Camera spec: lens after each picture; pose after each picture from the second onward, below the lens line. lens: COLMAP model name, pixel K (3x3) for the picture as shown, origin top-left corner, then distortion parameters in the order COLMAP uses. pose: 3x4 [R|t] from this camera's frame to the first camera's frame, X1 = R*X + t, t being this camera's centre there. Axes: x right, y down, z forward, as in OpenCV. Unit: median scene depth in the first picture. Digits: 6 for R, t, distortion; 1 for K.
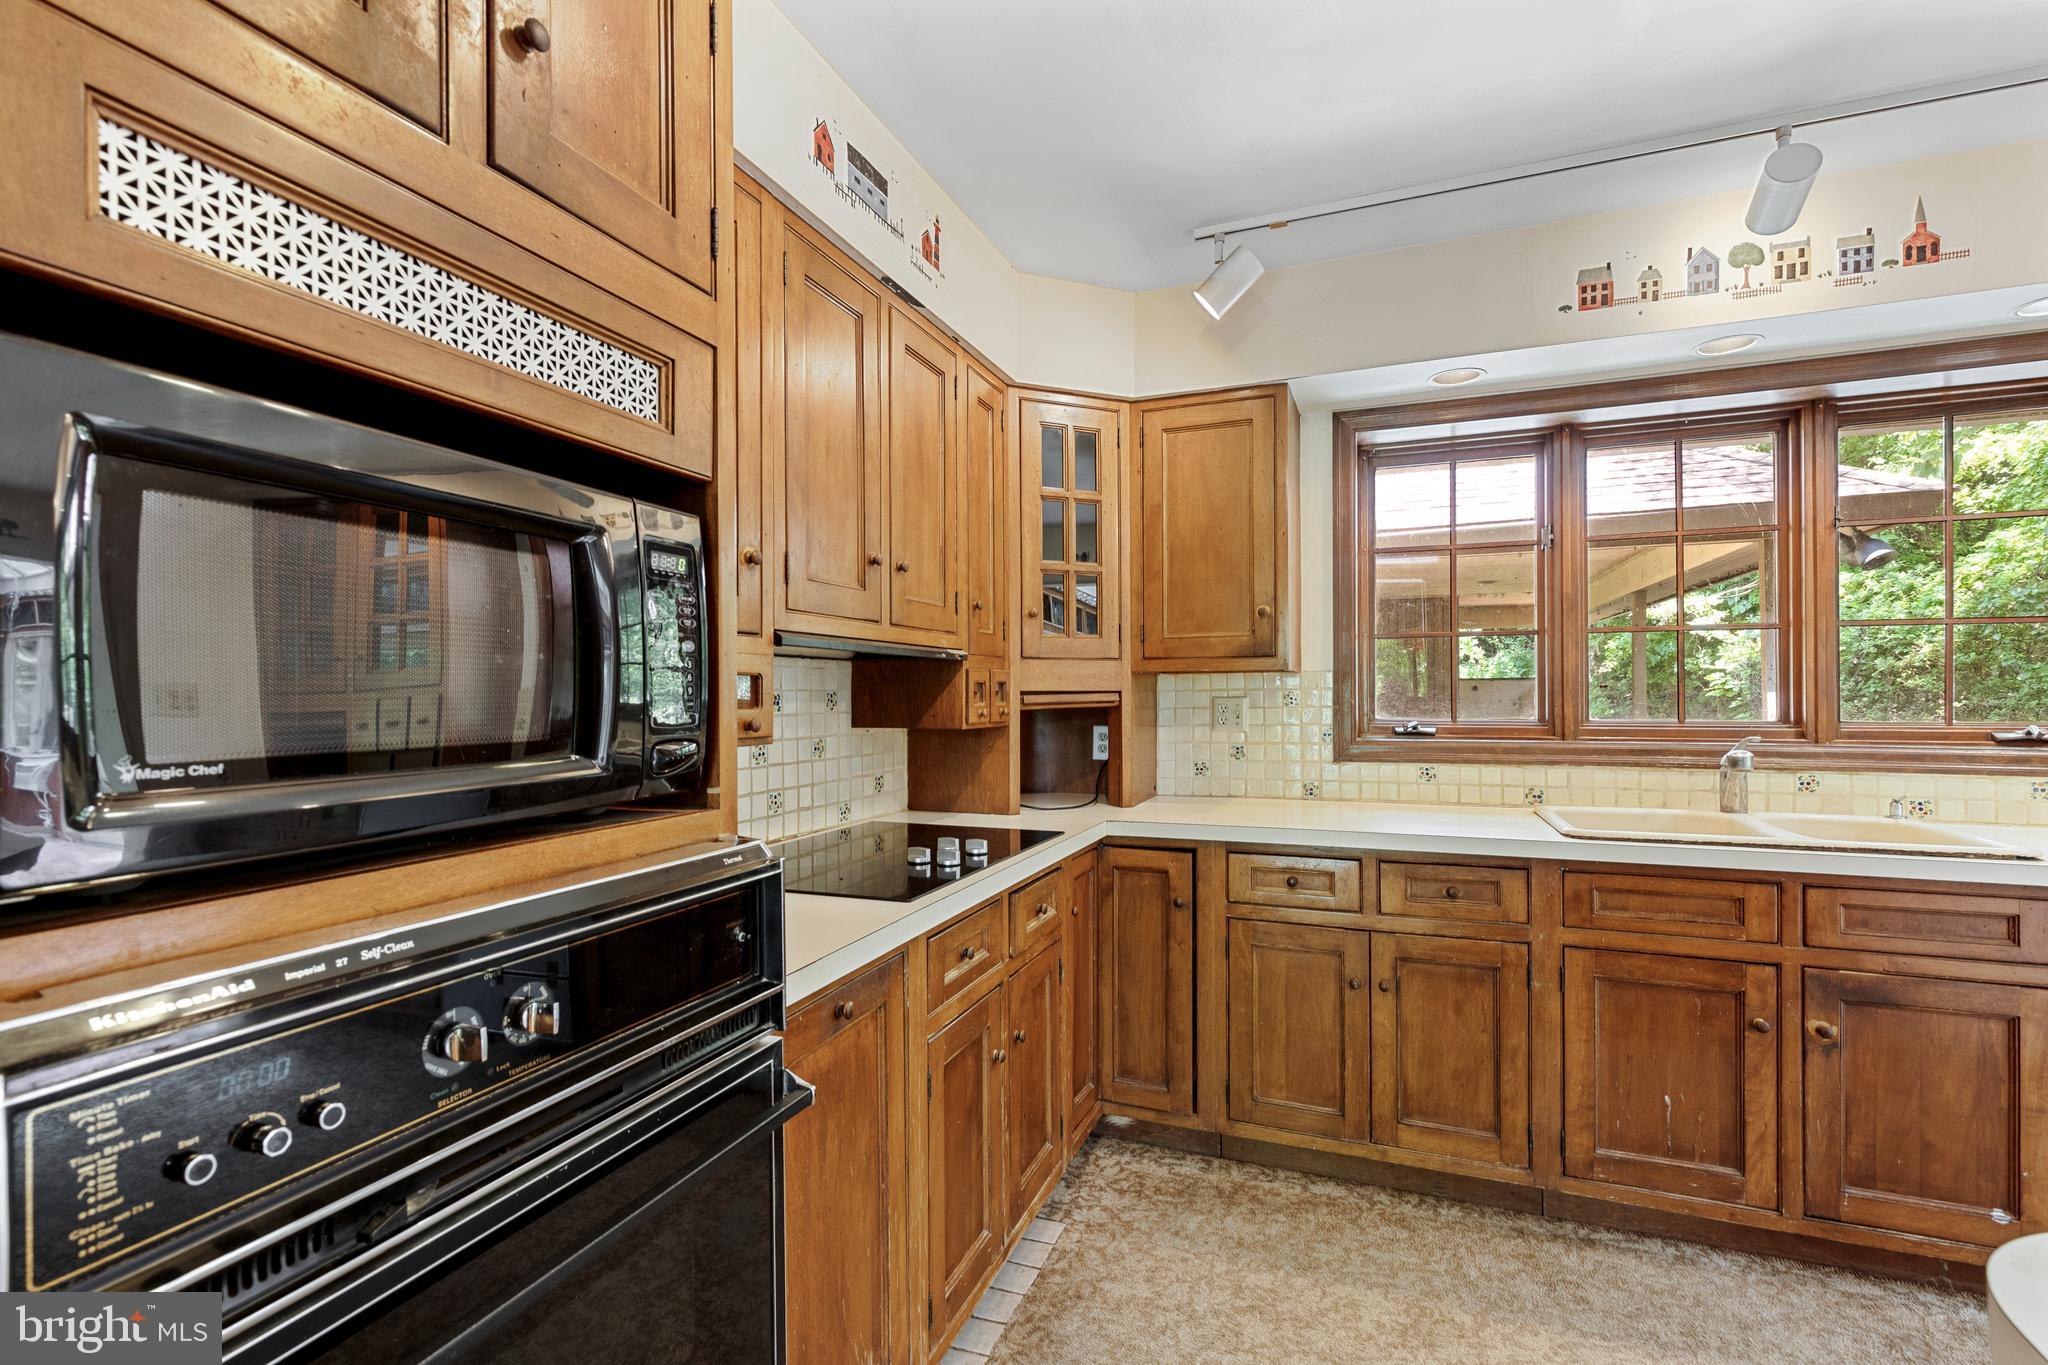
lens RADIAL K [[928.8, 0, 1024.5], [0, 928.8, 686.7], [0, 0, 1]] dist [0.000682, 0.000593]
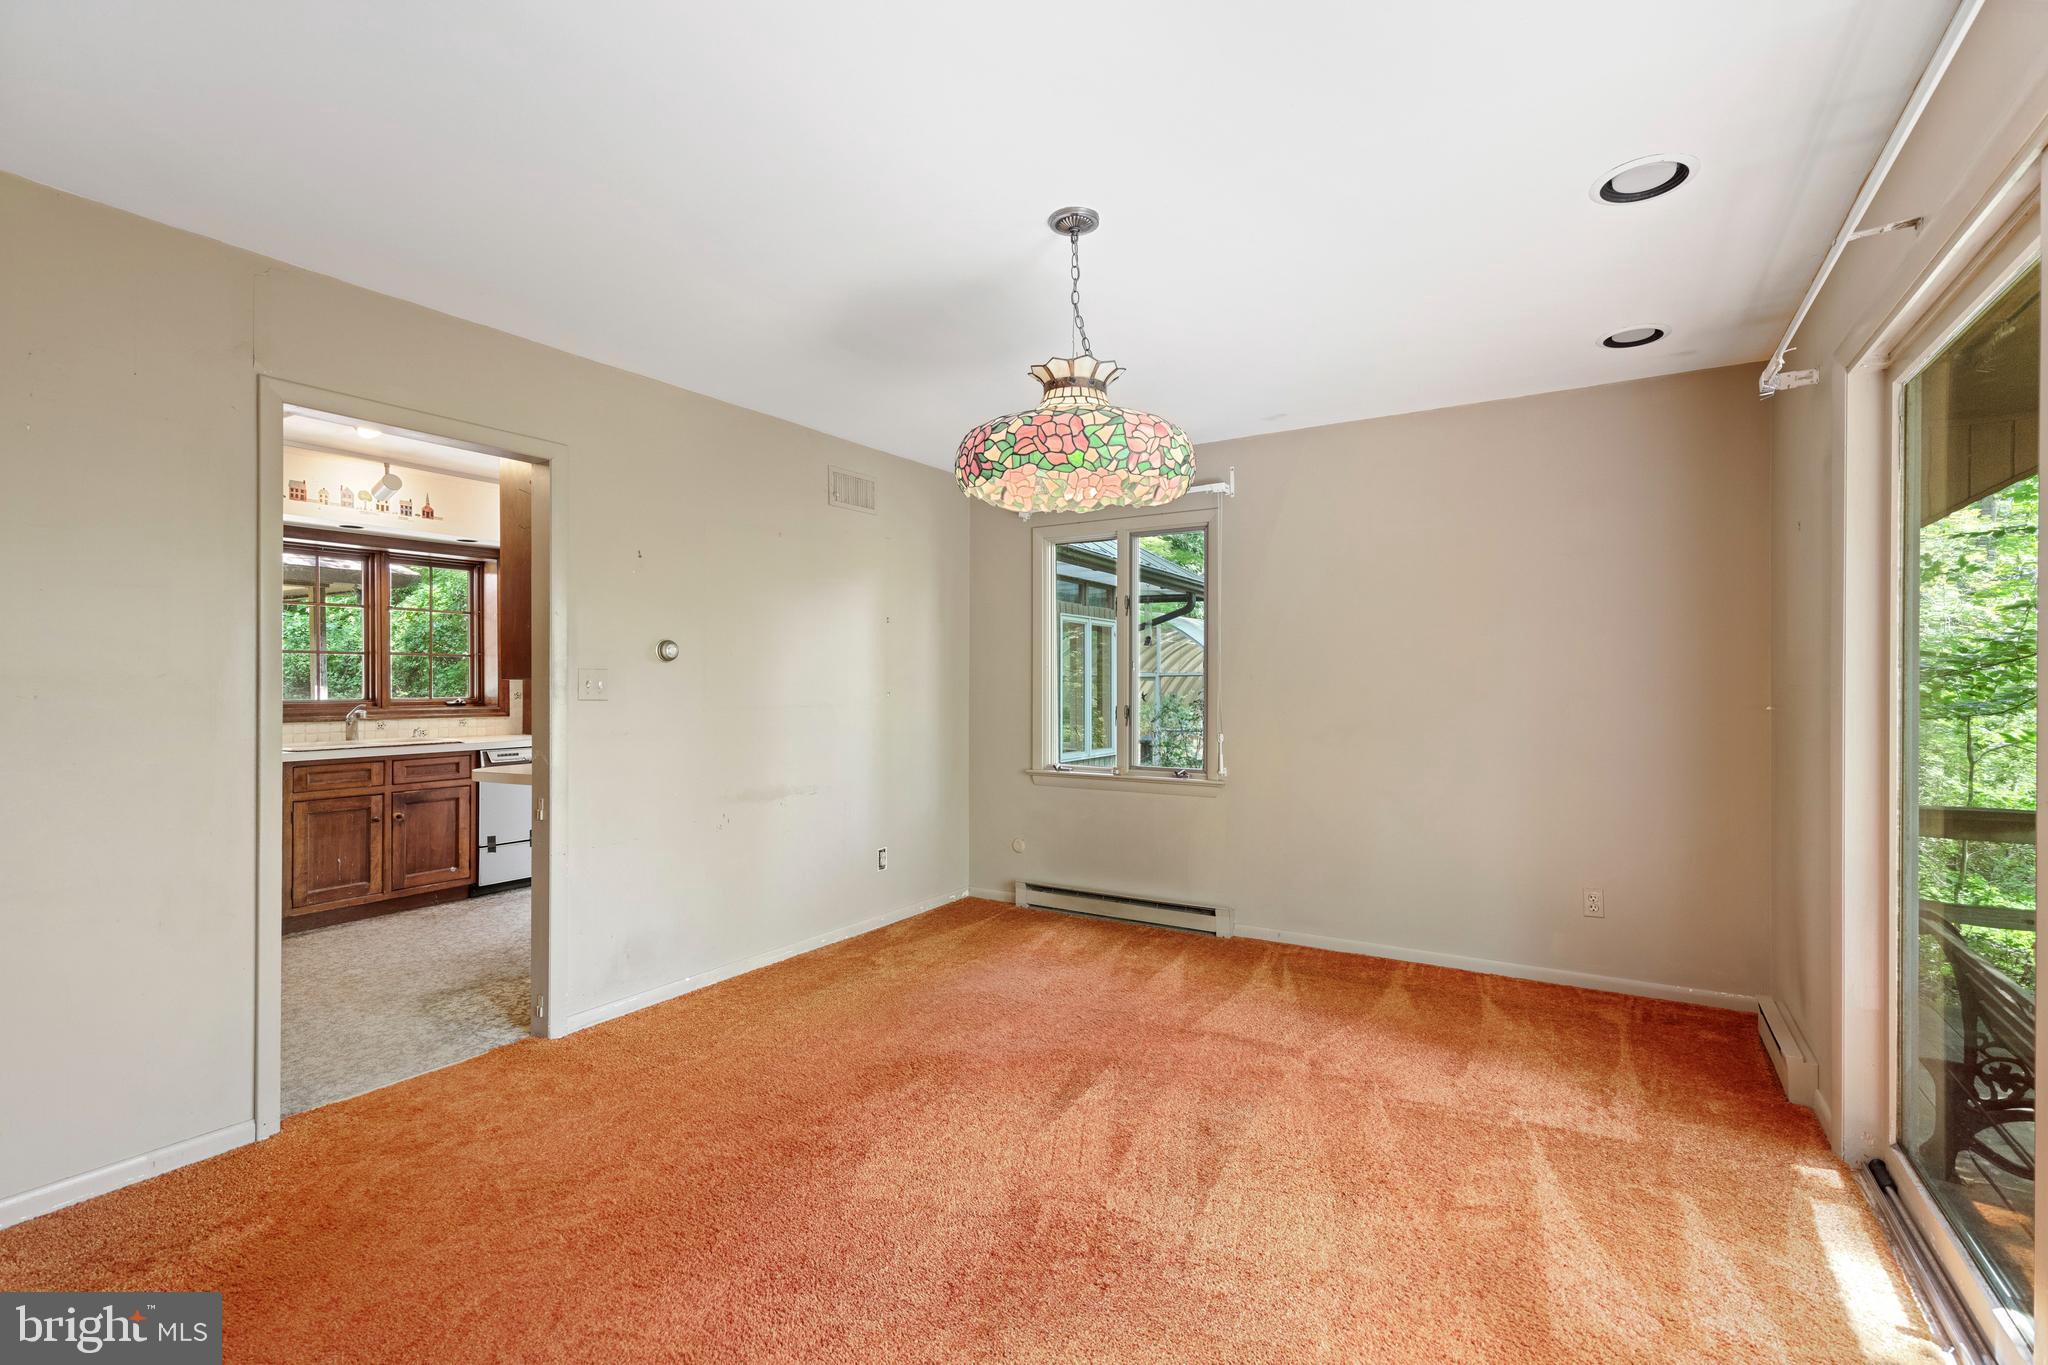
lens RADIAL K [[928.8, 0, 1024.5], [0, 928.8, 686.7], [0, 0, 1]] dist [0.000682, 0.000593]
pose [[0.173879, -0.001806, 0.984765, -1.315123], [-0.004219, 0.999988, 0.002578, -0.002500], [-0.984758, -0.004603, 0.173869, -1.103285]]
